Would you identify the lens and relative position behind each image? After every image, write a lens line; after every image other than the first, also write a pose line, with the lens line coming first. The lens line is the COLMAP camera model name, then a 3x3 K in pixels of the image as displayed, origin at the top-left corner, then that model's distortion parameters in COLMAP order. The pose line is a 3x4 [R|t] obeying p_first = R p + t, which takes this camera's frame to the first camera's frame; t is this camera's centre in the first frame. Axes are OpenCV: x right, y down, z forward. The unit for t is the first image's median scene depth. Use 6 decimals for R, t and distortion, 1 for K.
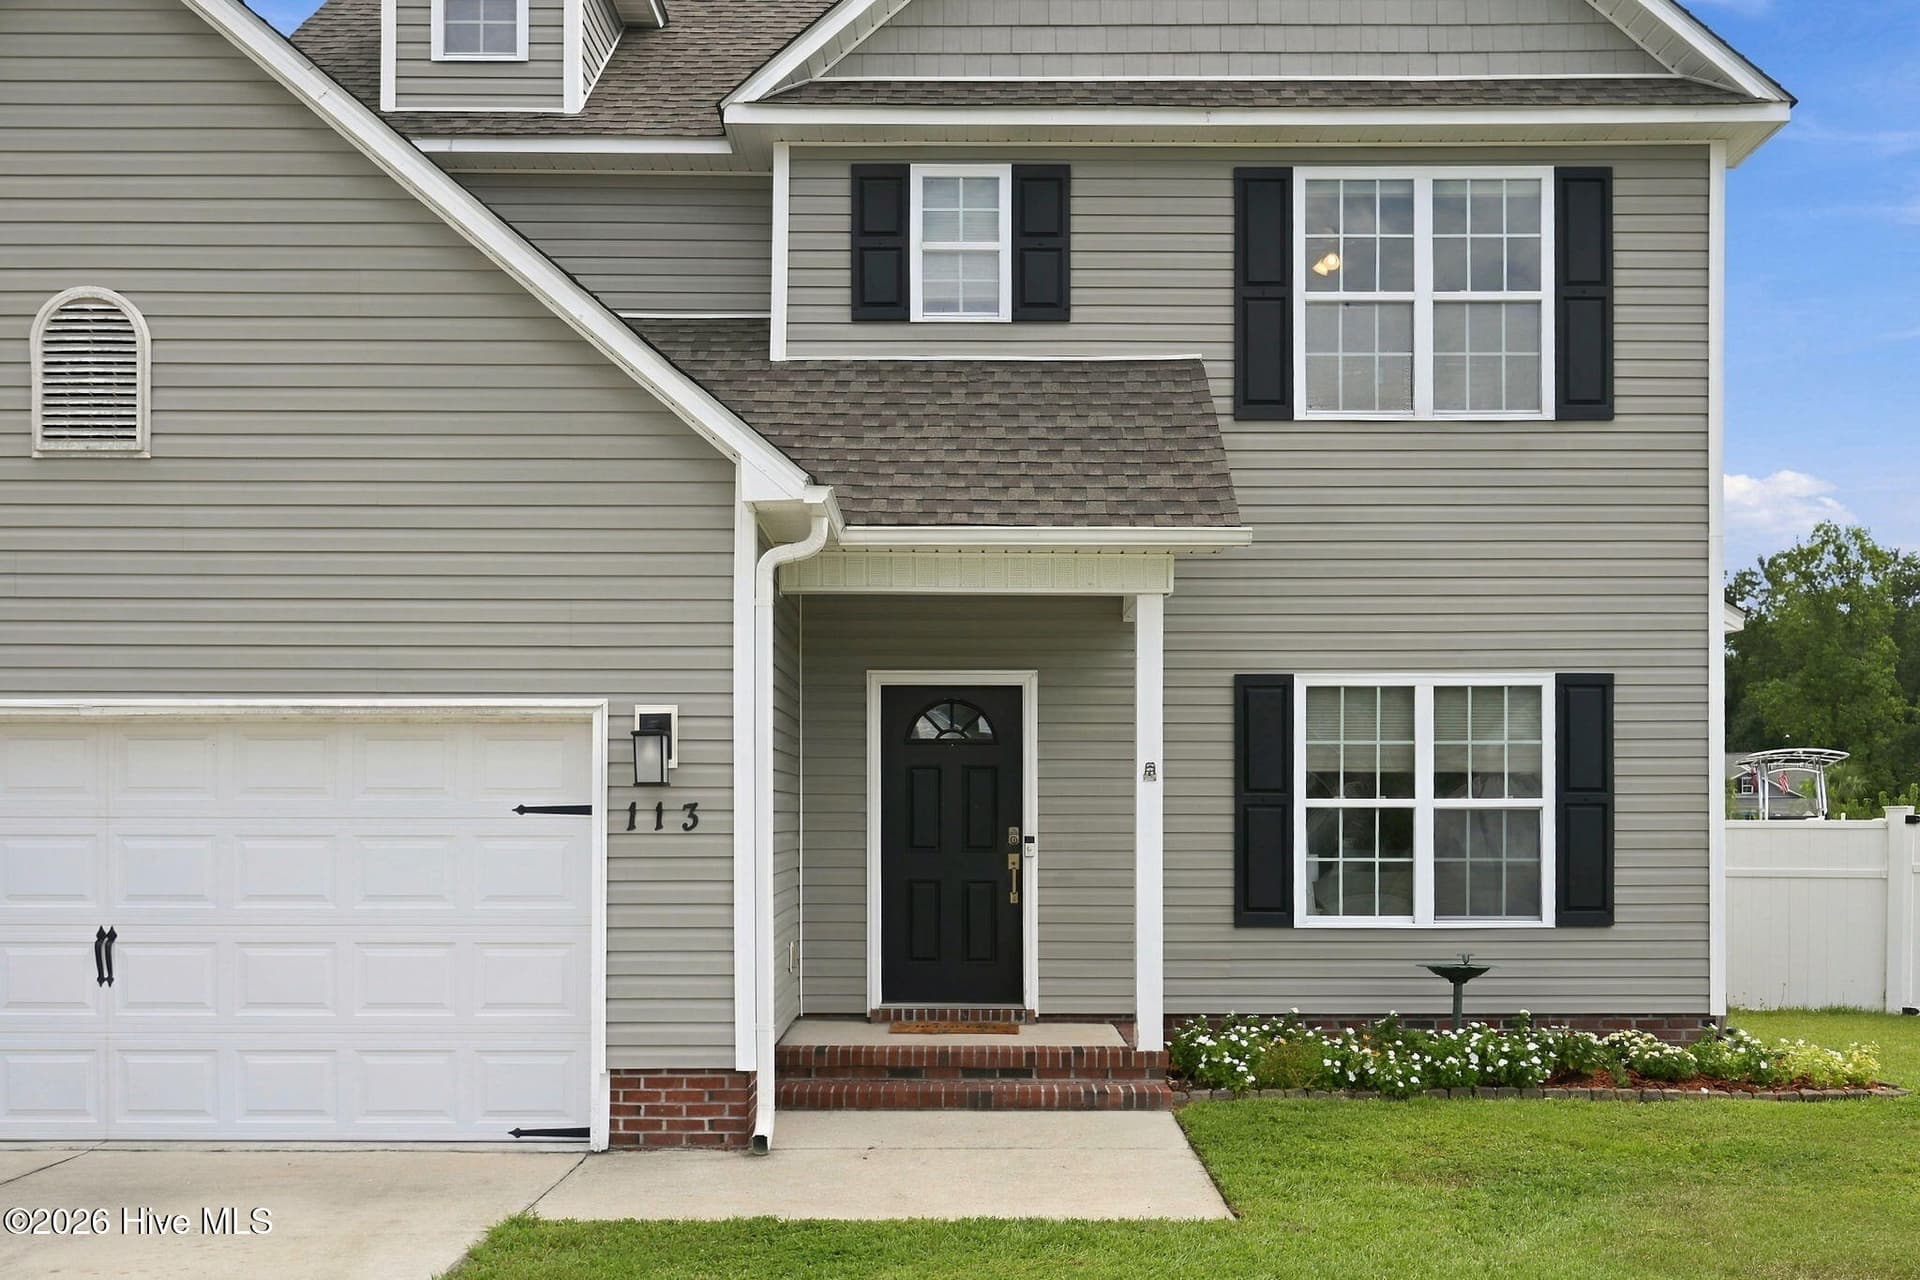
lens RADIAL K [[1717.2, 0, 959.4], [0, 1717.2, 815.6], [0, 0, 1]] dist [0.007378, 0.009512]
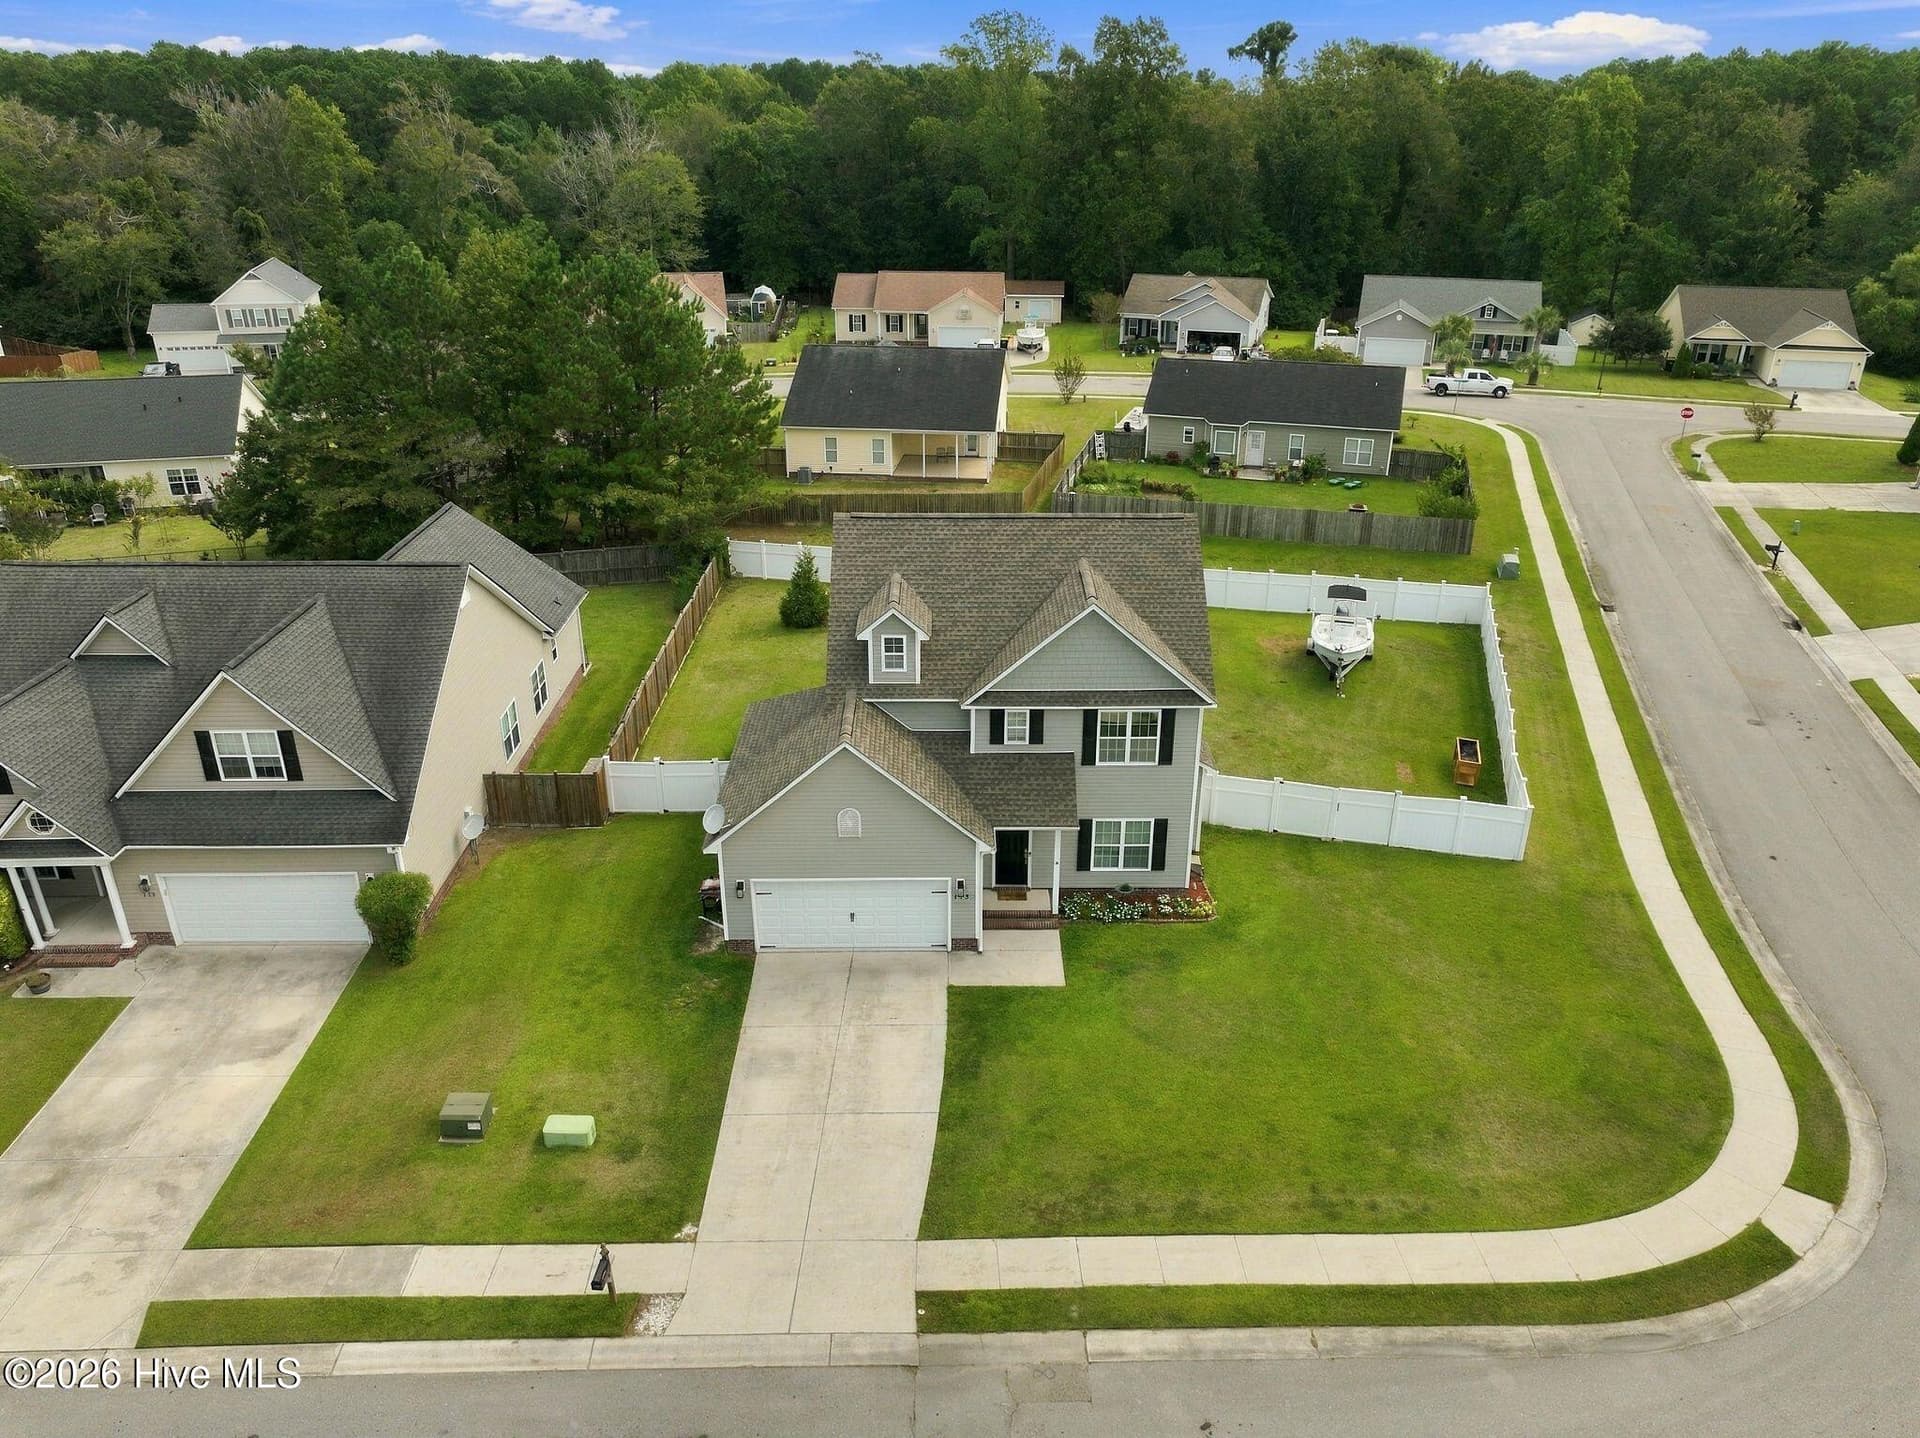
lens RADIAL K [[1356.2, 0, 970.0], [0, 1356.2, 711.9], [0, 0, 1]] dist [0.000498, 0.020971]
pose [[0.999728, -0.001783, 0.023272, -0.186366], [-0.007882, 0.912713, 0.408524, -1.689686], [-0.021969, -0.408596, 0.912451, -1.941210]]
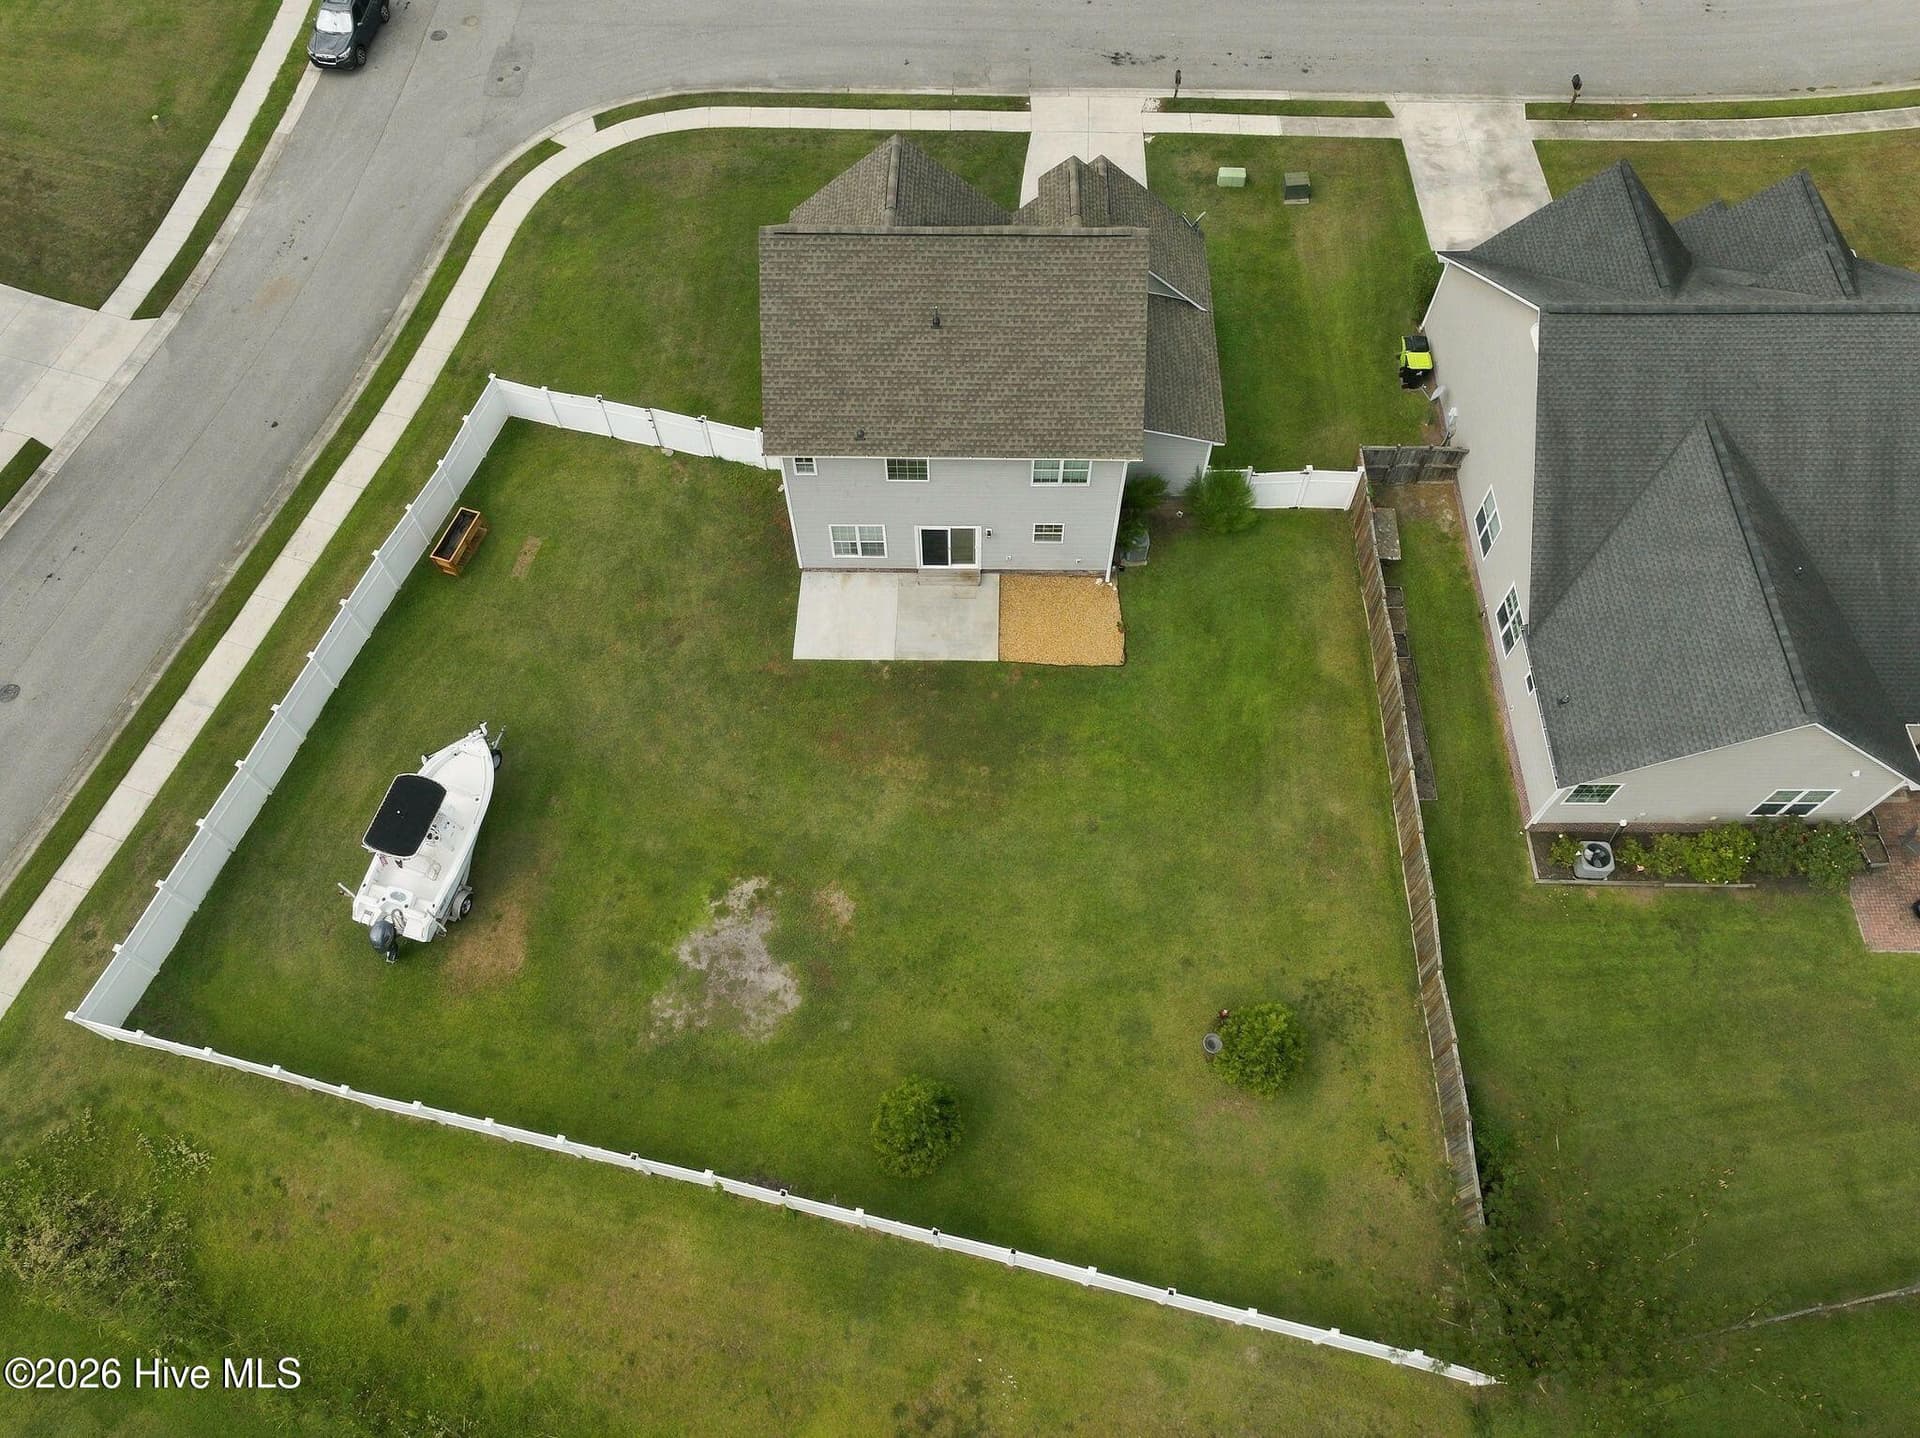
lens RADIAL K [[1356.2, 0, 954.4], [0, 1356.2, 725.9], [0, 0, 1]] dist [0.000498, 0.020971]
pose [[-0.999910, -0.009111, 0.009826, -0.021384], [0.004144, 0.487129, 0.873320, -2.993725], [-0.012743, 0.873282, -0.487048, 4.041684]]
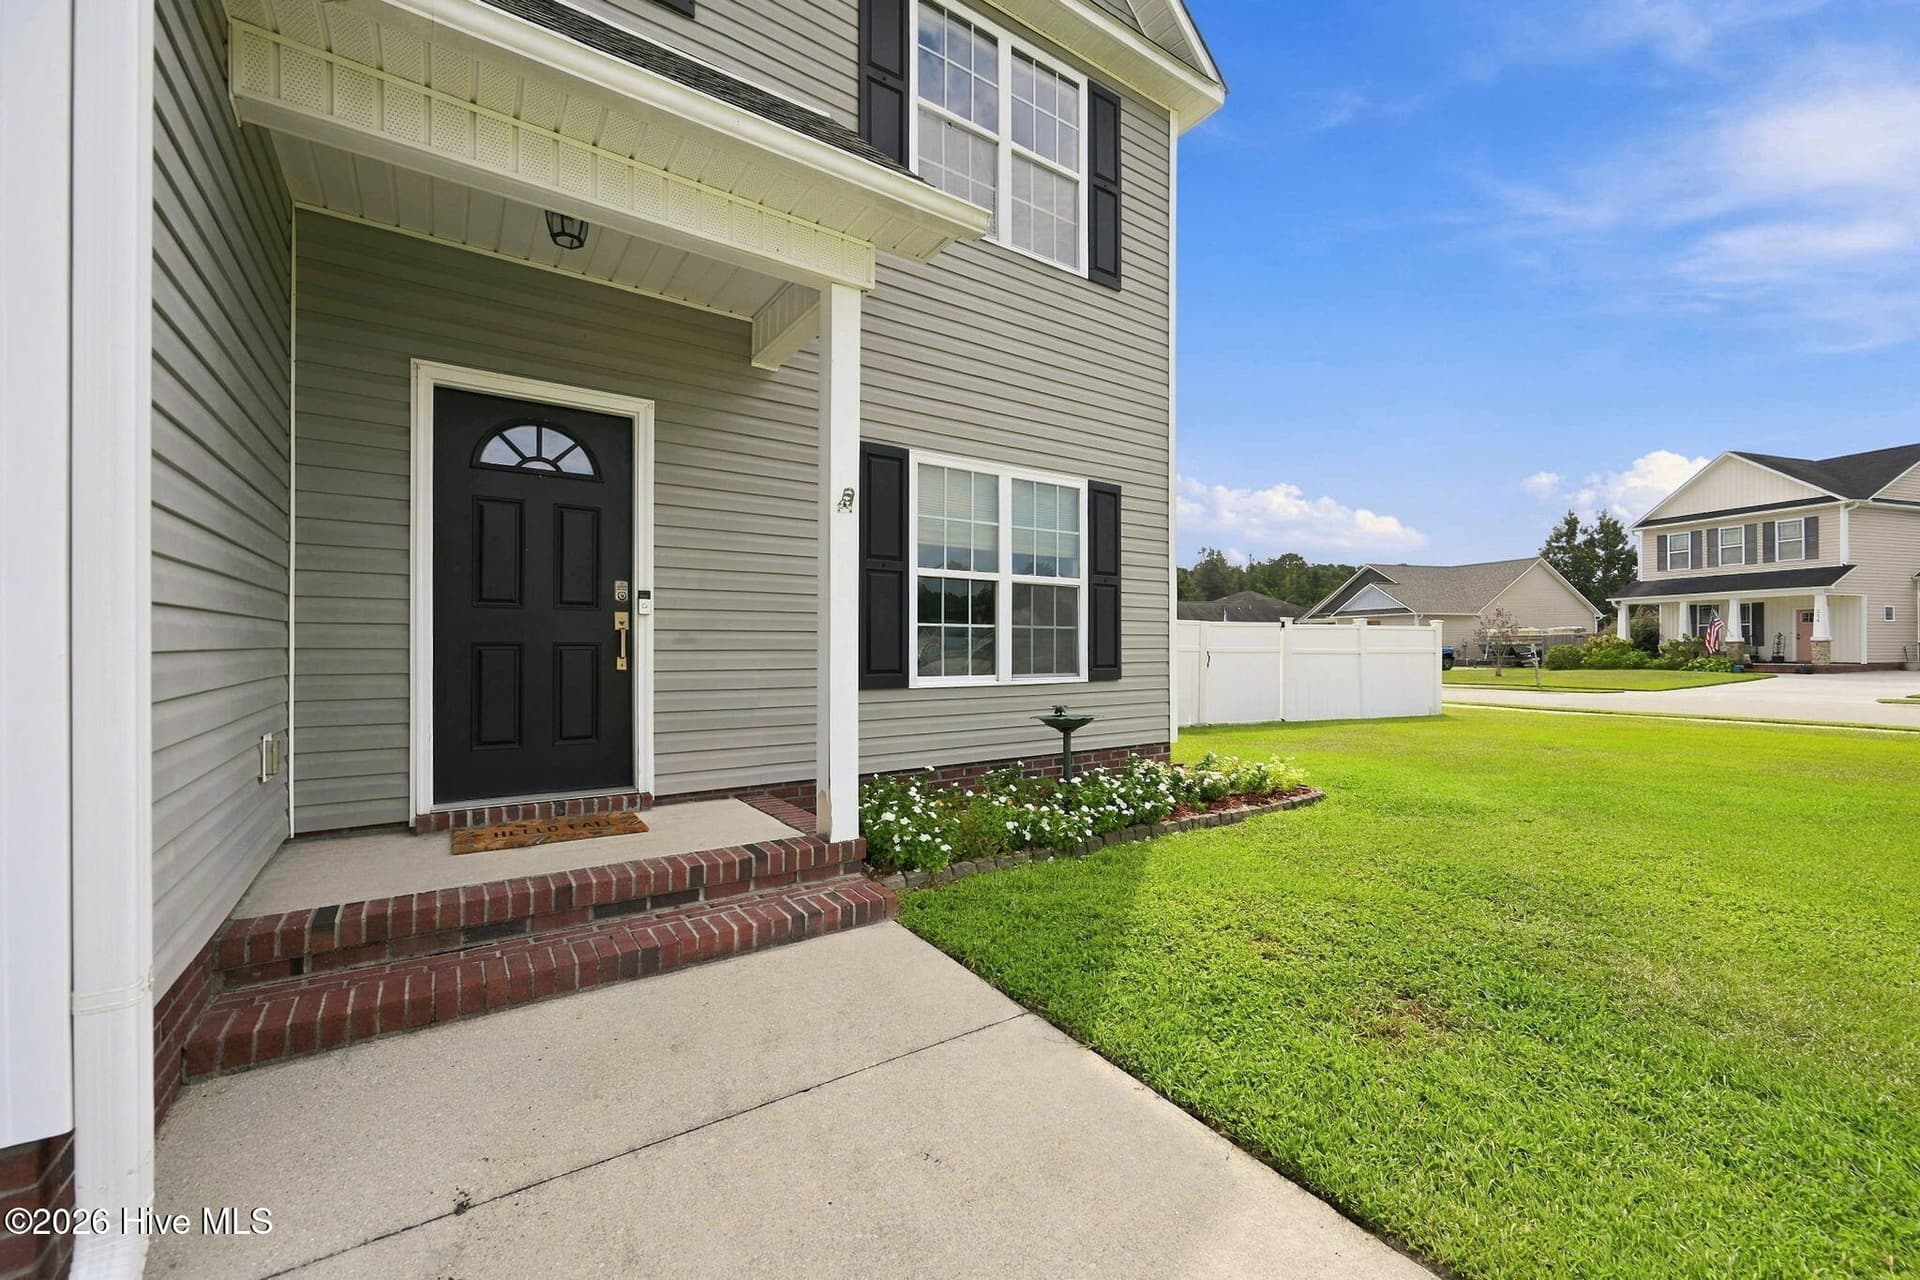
lens RADIAL K [[760.7, 0, 965.4], [0, 760.7, 643.8], [0, 0, 1]] dist [-0.000349, -0.000388]
pose [[0.821377, 0.003892, 0.570372, -0.044440], [-0.003200, 0.999992, -0.002216, 0.038700], [-0.570376, -0.000005, 0.821383, 0.593875]]
